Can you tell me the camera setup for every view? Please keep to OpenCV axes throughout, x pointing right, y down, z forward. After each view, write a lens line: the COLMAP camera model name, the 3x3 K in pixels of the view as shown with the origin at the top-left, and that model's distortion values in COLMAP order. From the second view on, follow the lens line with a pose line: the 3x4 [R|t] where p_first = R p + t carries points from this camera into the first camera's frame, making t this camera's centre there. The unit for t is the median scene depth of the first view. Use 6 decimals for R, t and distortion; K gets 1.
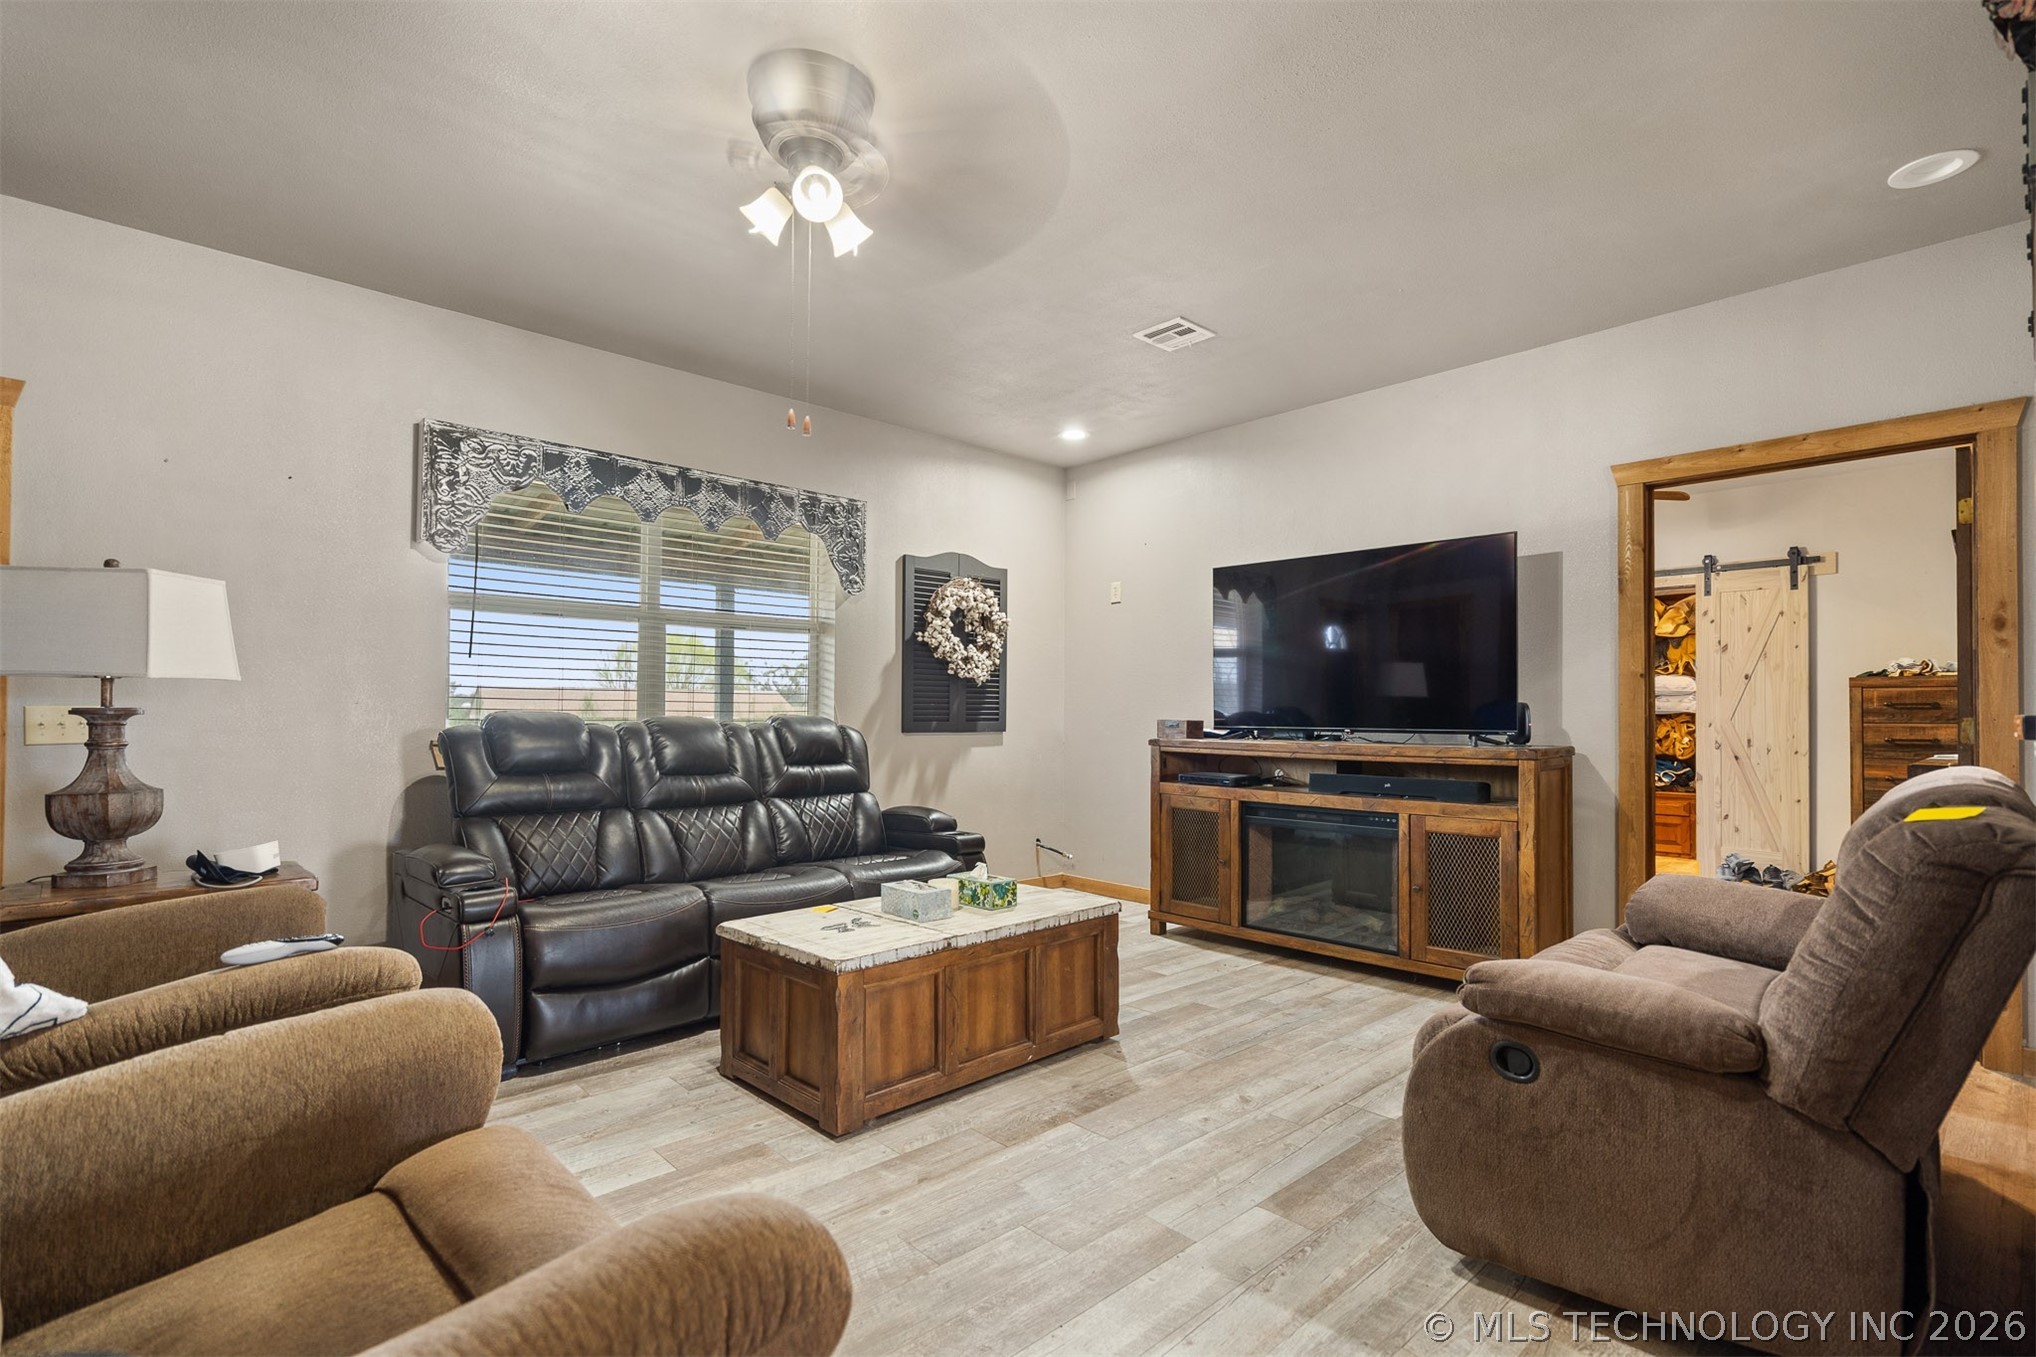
lens RADIAL K [[955.9, 0, 1021.9], [0, 955.9, 697.1], [0, 0, 1]] dist [-0.000996, 0.001792]
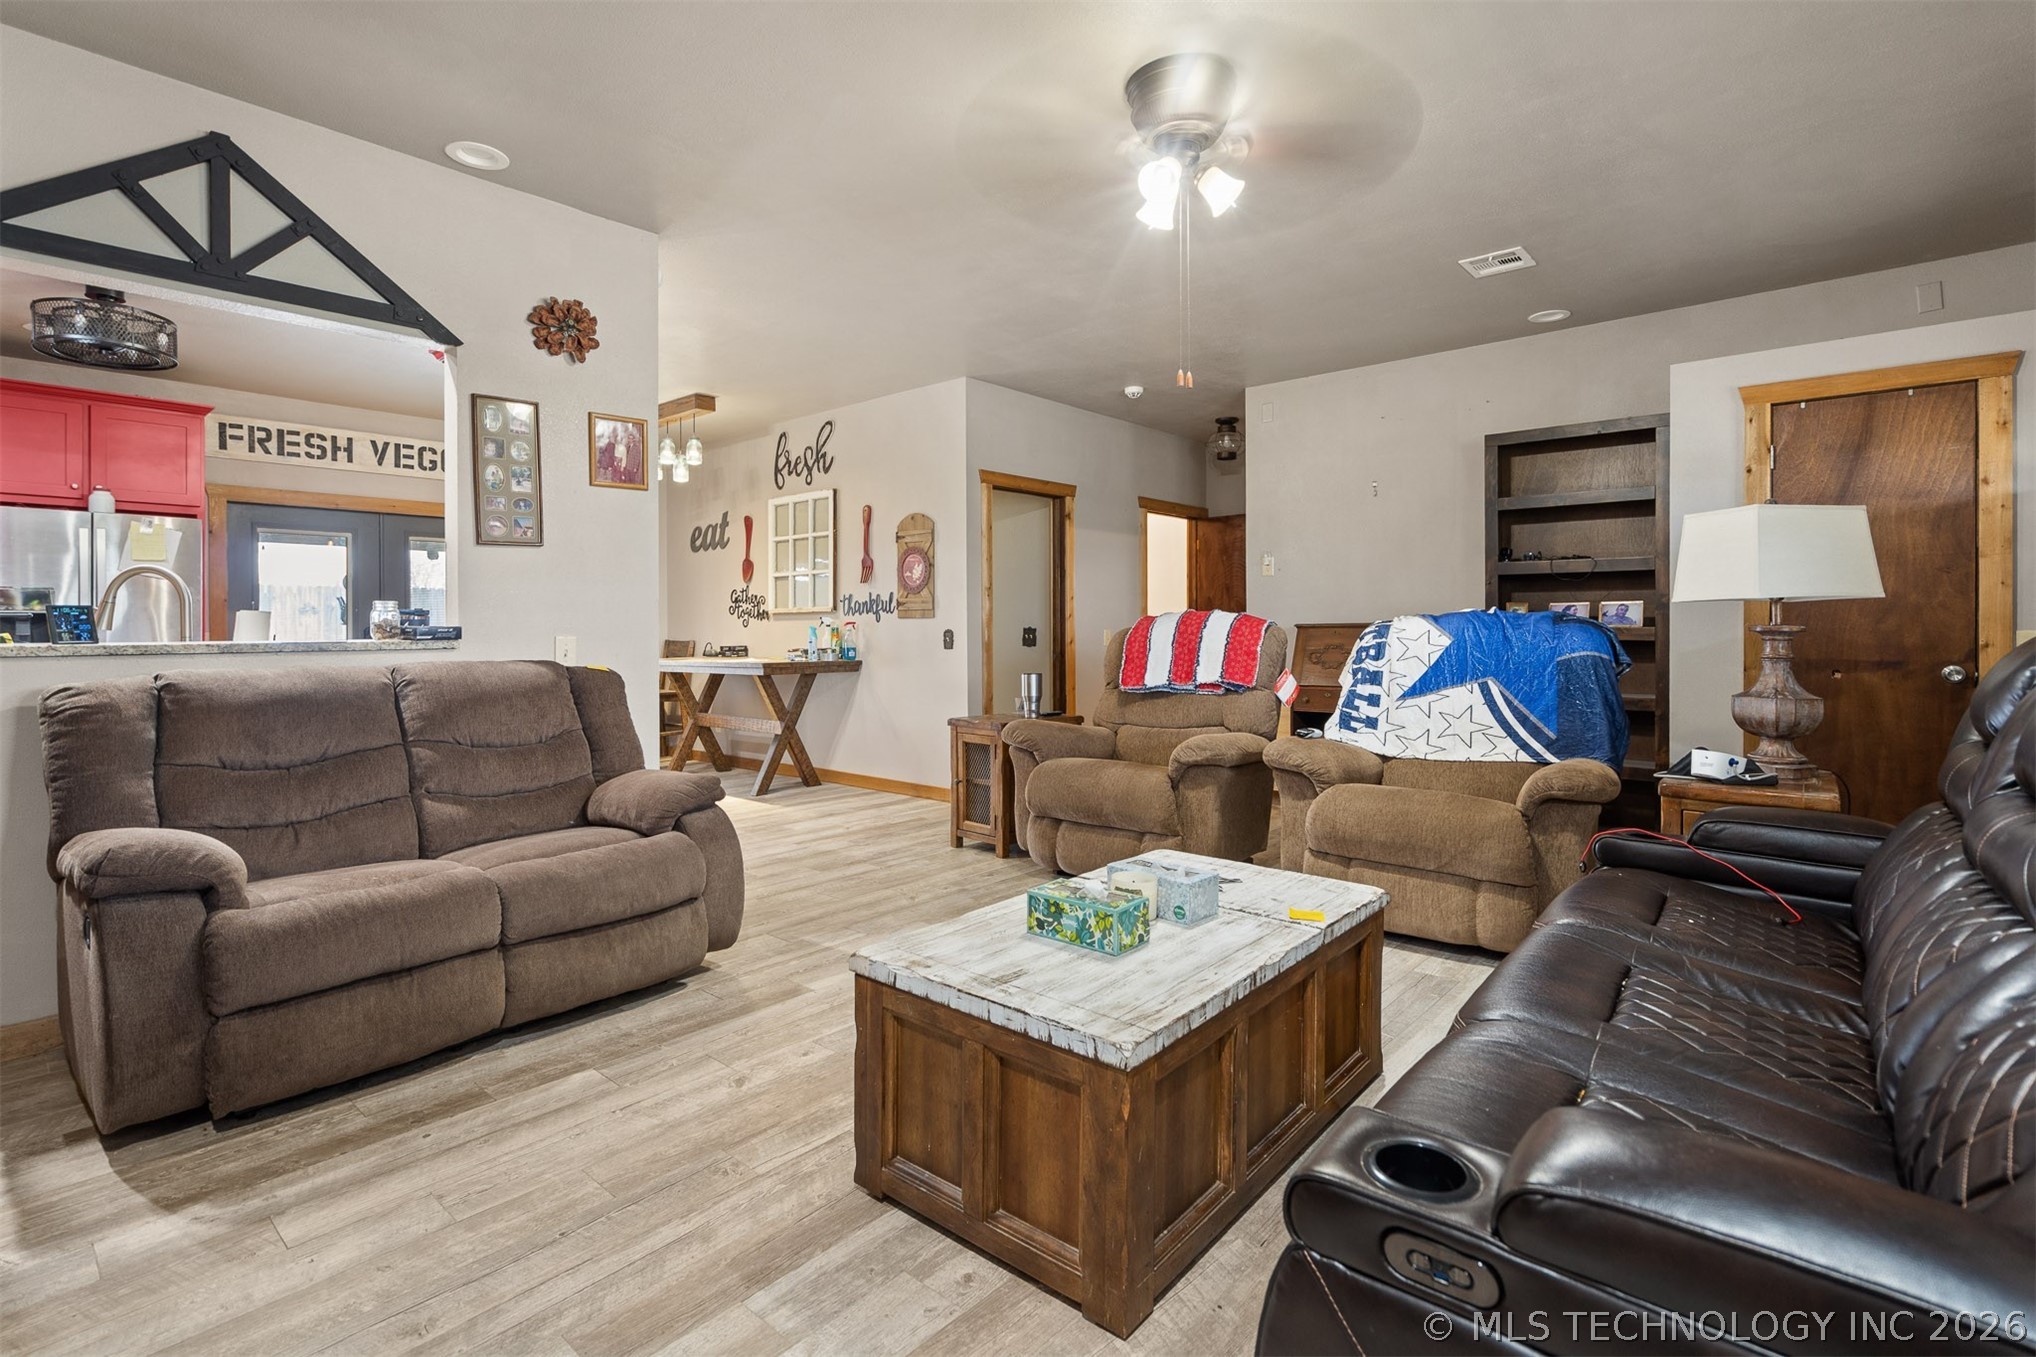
lens RADIAL K [[955.9, 0, 1033.0], [0, 955.9, 630.7], [0, 0, 1]] dist [-0.000996, 0.001792]
pose [[-0.994076, -0.002895, -0.108646, 0.048552], [-0.001108, 0.999863, -0.016505, 0.025301], [0.108679, -0.016287, -0.993943, 1.331931]]
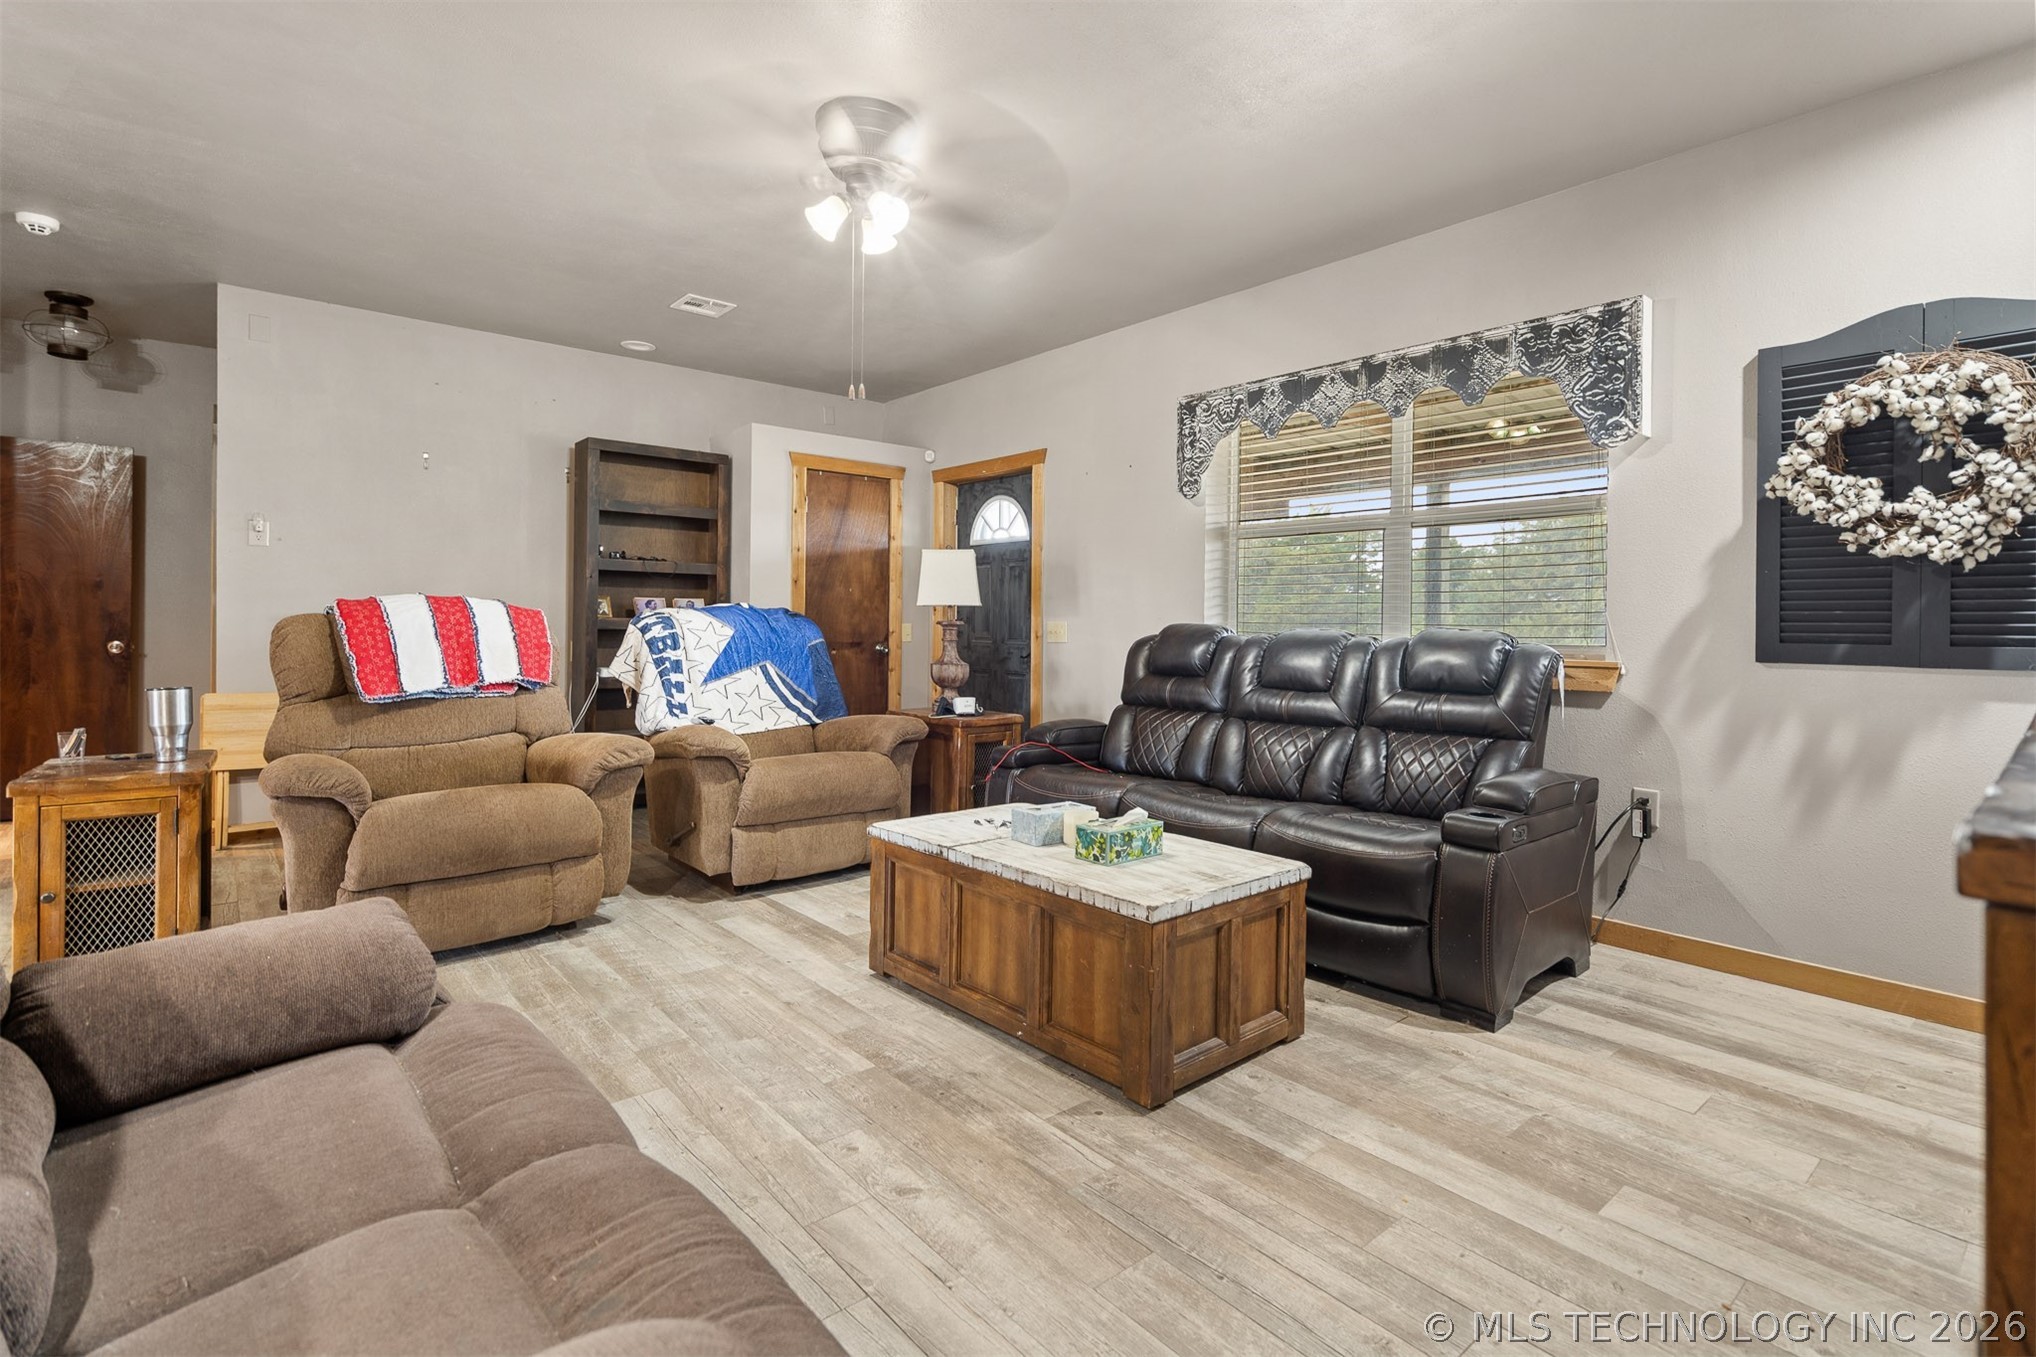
lens RADIAL K [[955.9, 0, 1006.4], [0, 955.9, 623.5], [0, 0, 1]] dist [-0.000996, 0.001792]
pose [[-0.055437, -0.005210, -0.998449, 0.640945], [0.007757, 0.999954, -0.005648, 0.018627], [0.998432, -0.008058, -0.055394, 0.788795]]
